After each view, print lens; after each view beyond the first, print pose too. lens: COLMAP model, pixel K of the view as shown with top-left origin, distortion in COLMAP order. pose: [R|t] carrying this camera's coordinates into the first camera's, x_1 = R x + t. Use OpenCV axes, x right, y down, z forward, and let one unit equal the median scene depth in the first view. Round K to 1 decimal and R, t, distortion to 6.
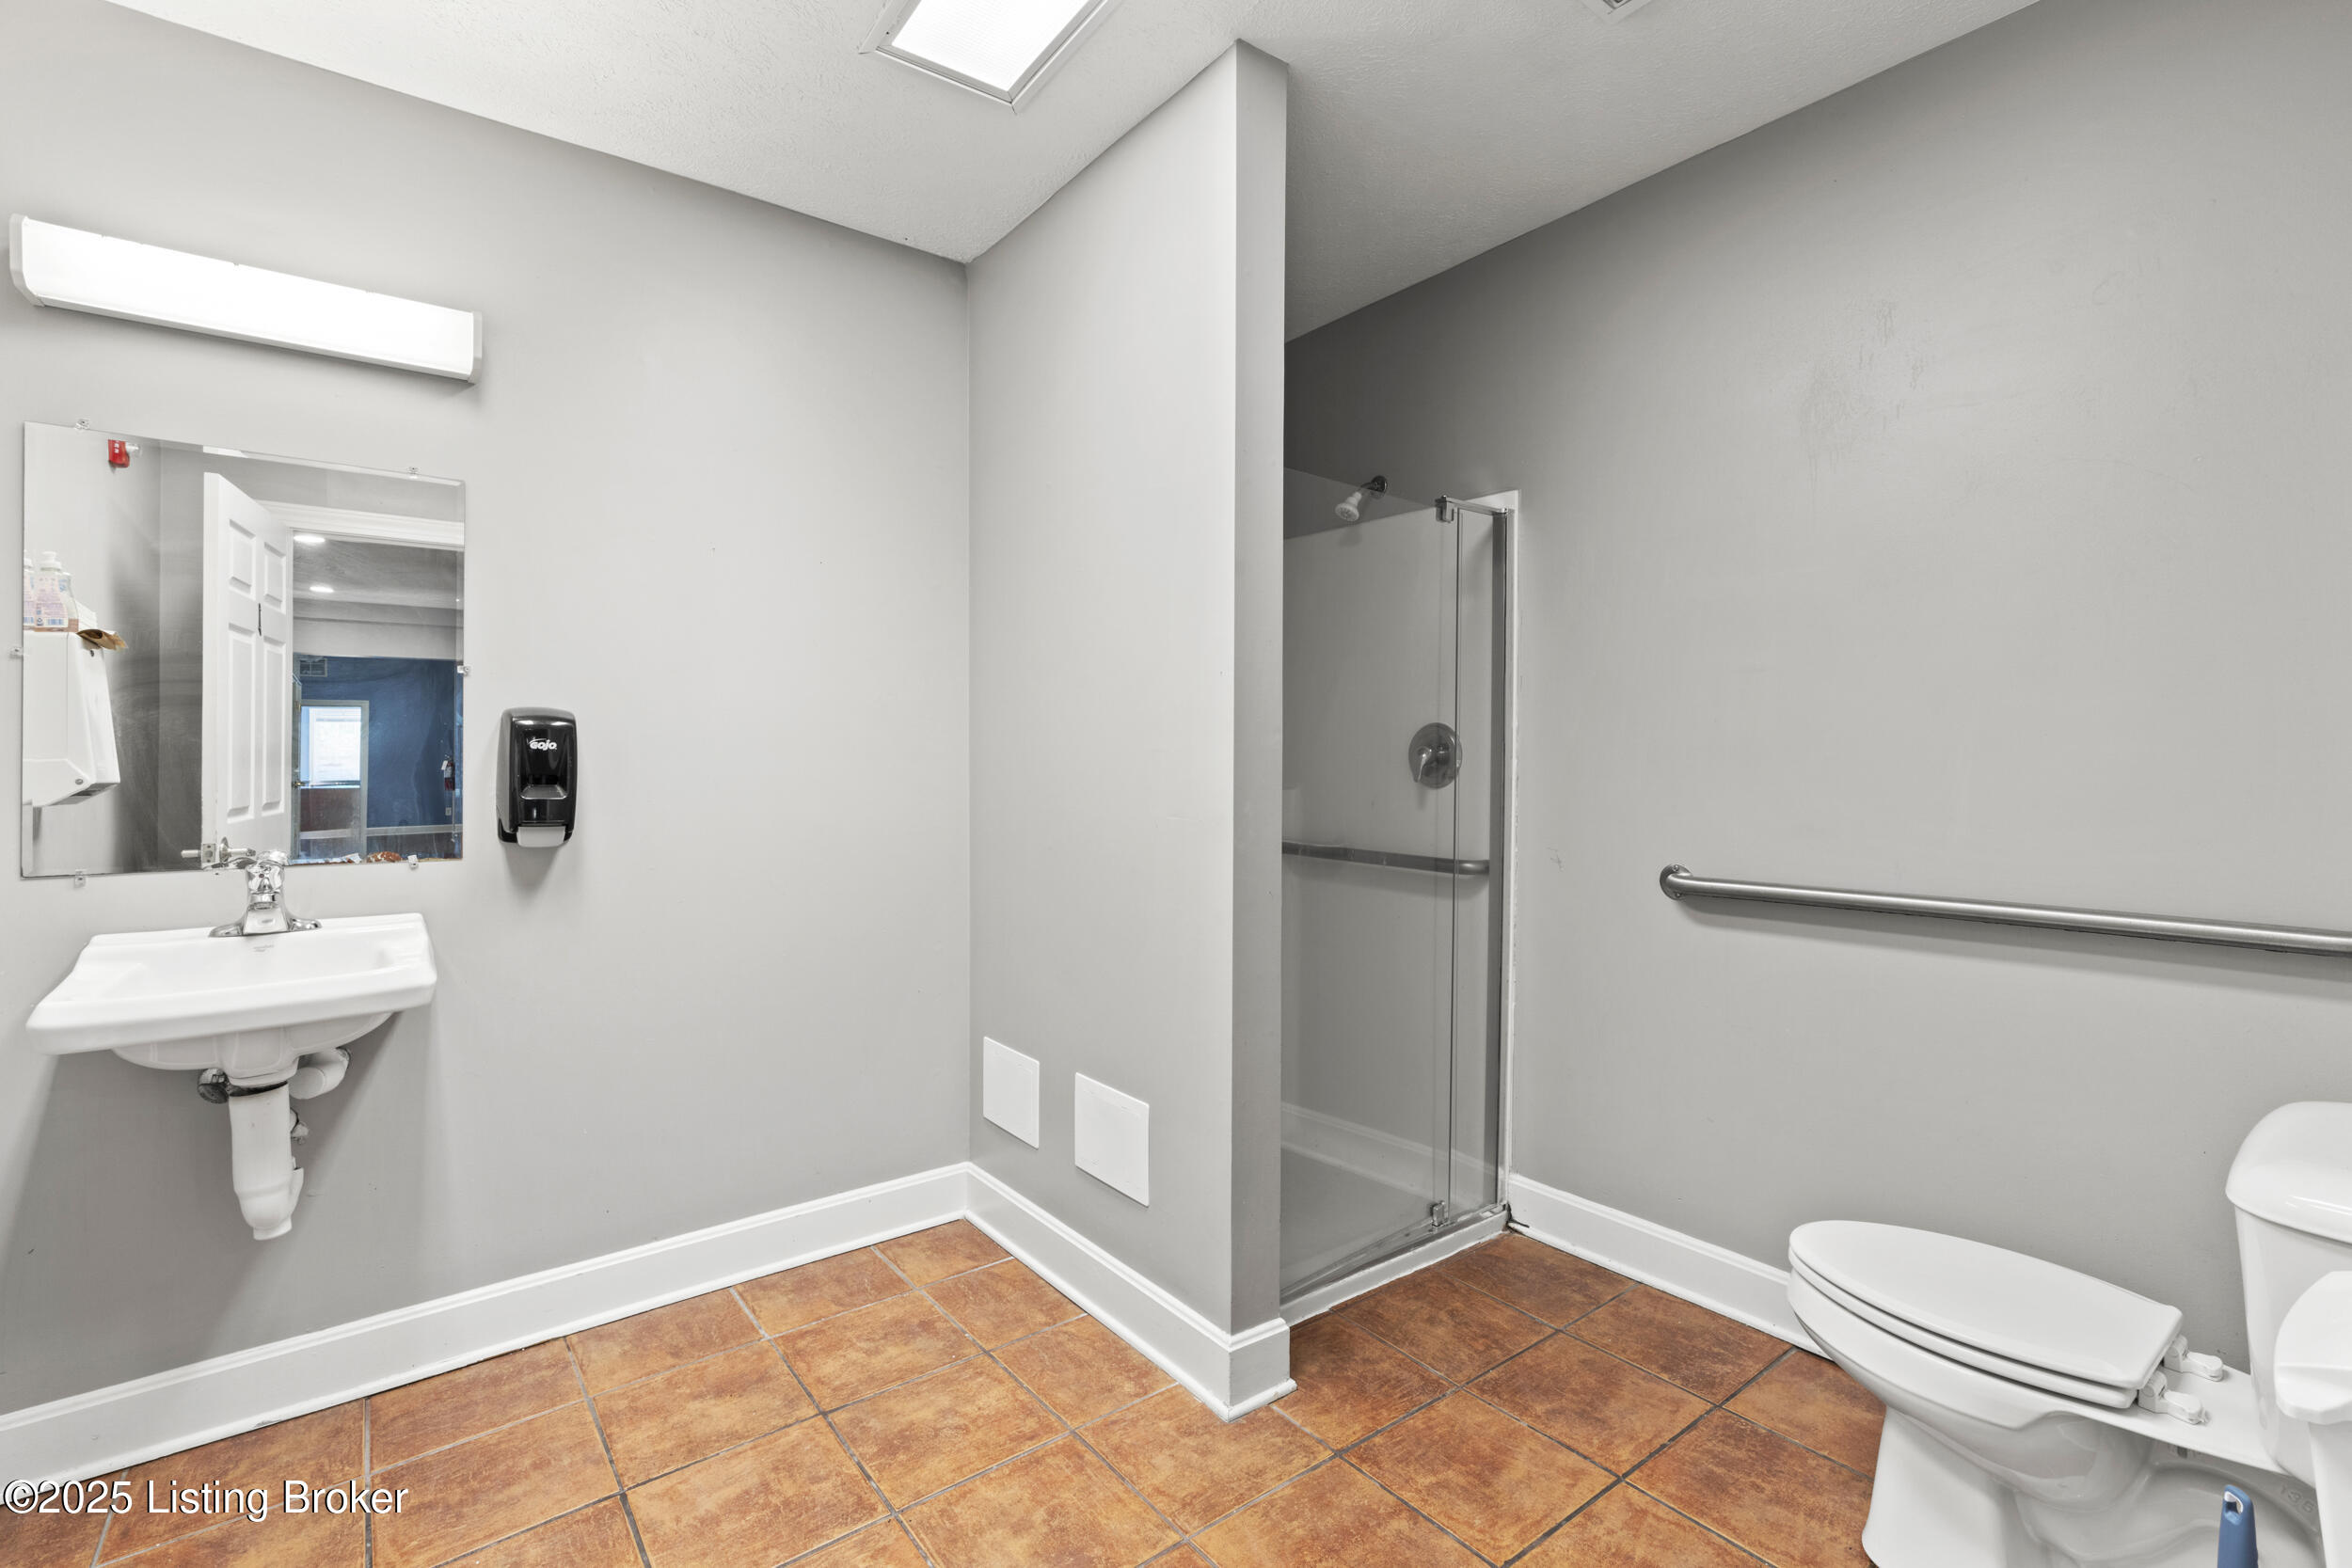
lens RADIAL K [[1061.5, 0, 1163.9], [0, 1061.5, 771.6], [0, 0, 1]] dist [-0.005587, 0.002880]
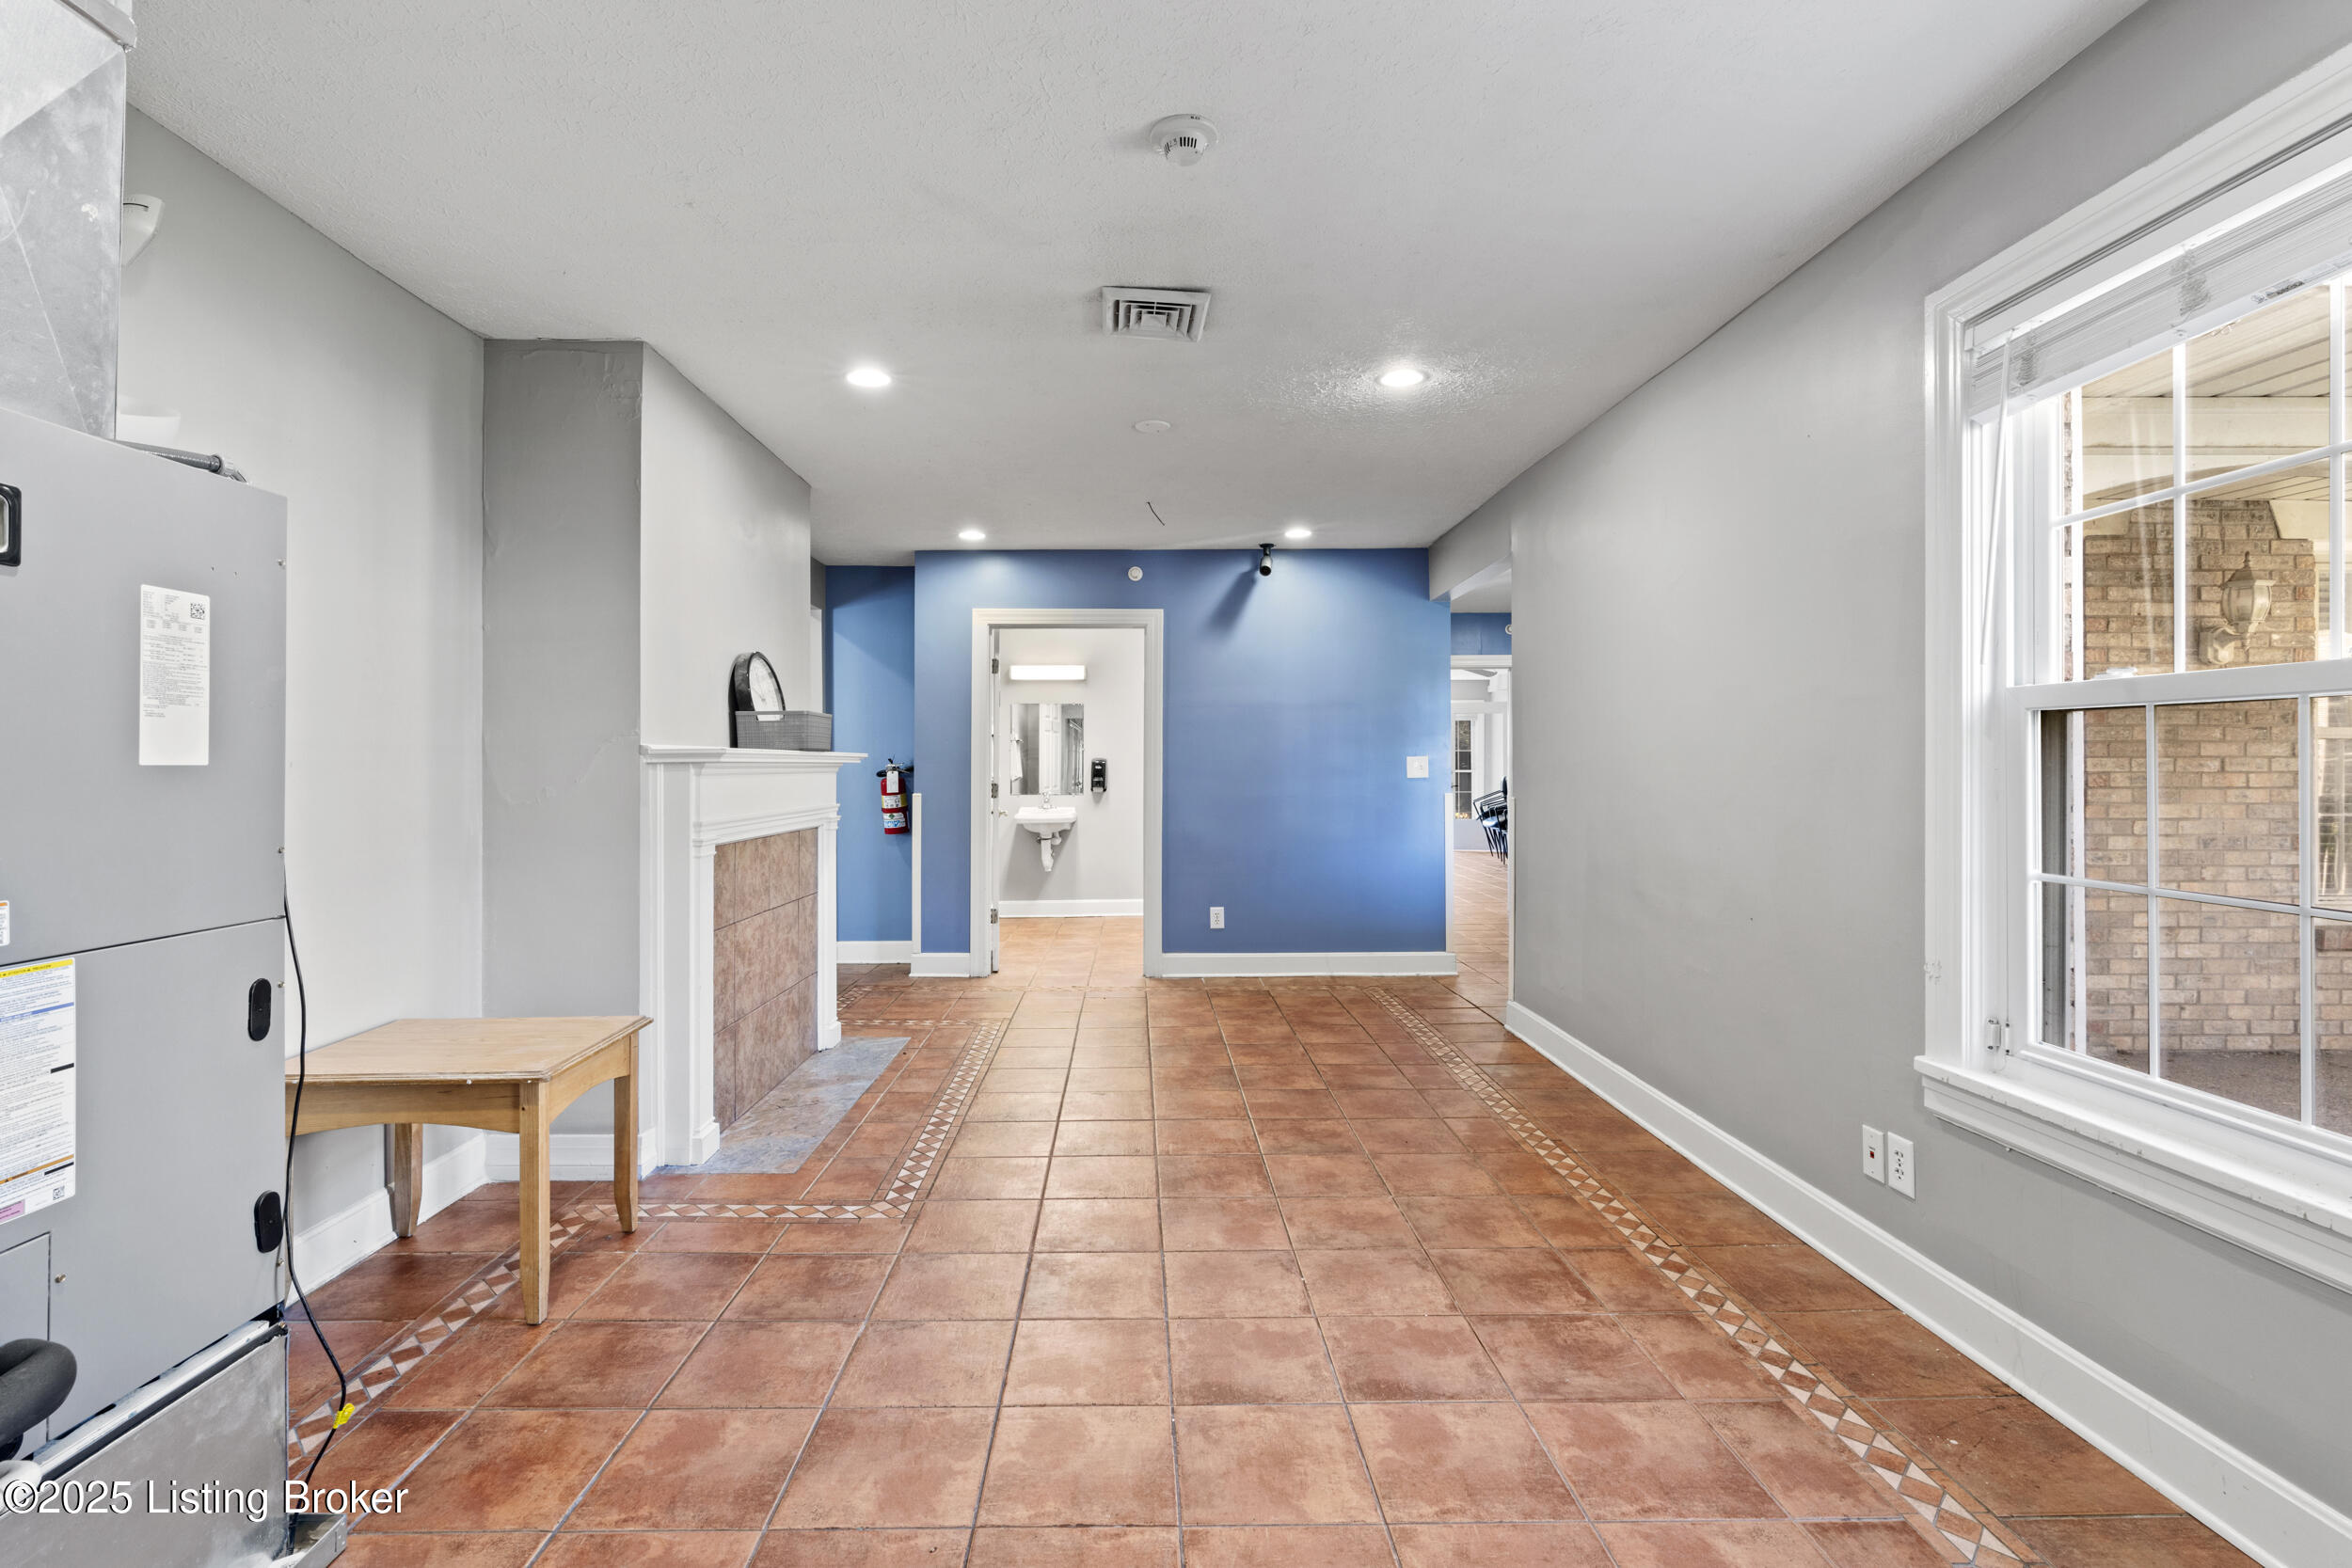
lens RADIAL K [[1061.5, 0, 1173.3], [0, 1061.5, 782.9], [0, 0, 1]] dist [-0.005587, 0.002880]
pose [[0.812797, -0.002758, -0.582540, 2.112993], [0.003479, 0.999994, 0.000119, 0.037353], [0.582536, -0.002124, 0.812802, -2.245895]]
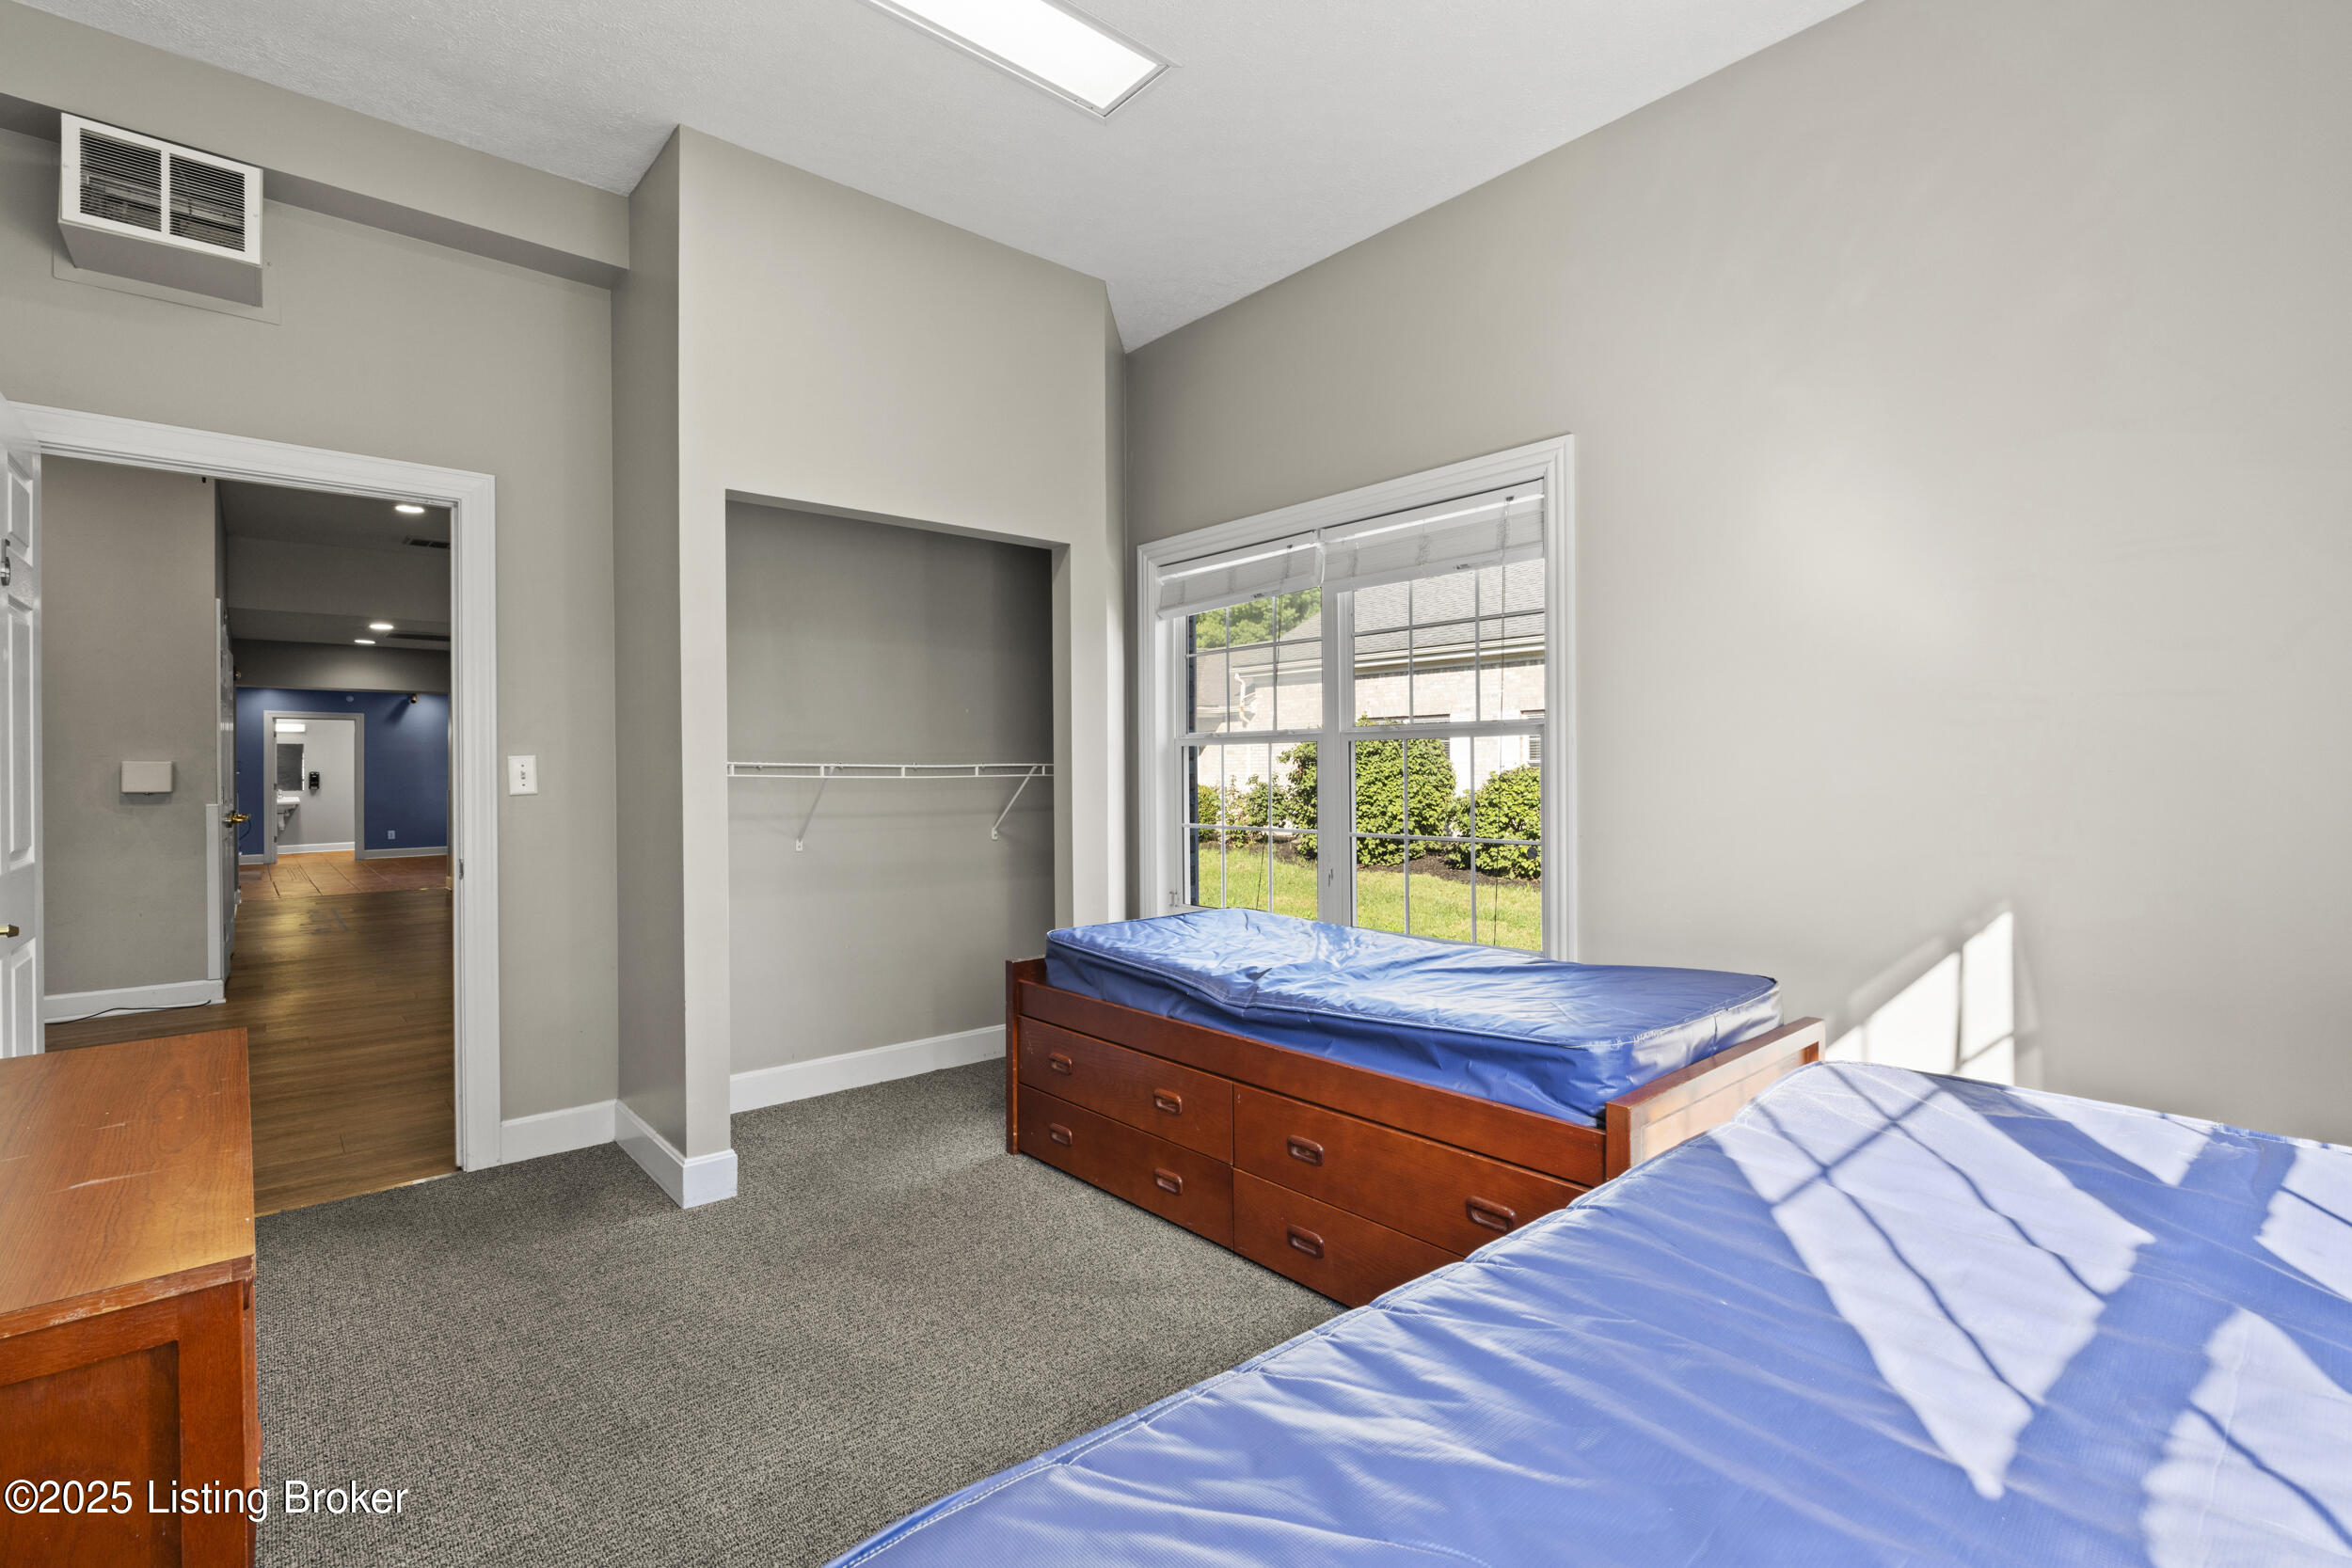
lens RADIAL K [[1061.5, 0, 1156.7], [0, 1061.5, 767.0], [0, 0, 1]] dist [-0.005587, 0.002880]
pose [[0.997227, -0.008470, 0.073941, 5.620350], [0.008553, 0.999963, -0.000801, -0.045538], [-0.073931, 0.001431, 0.997262, -8.102850]]
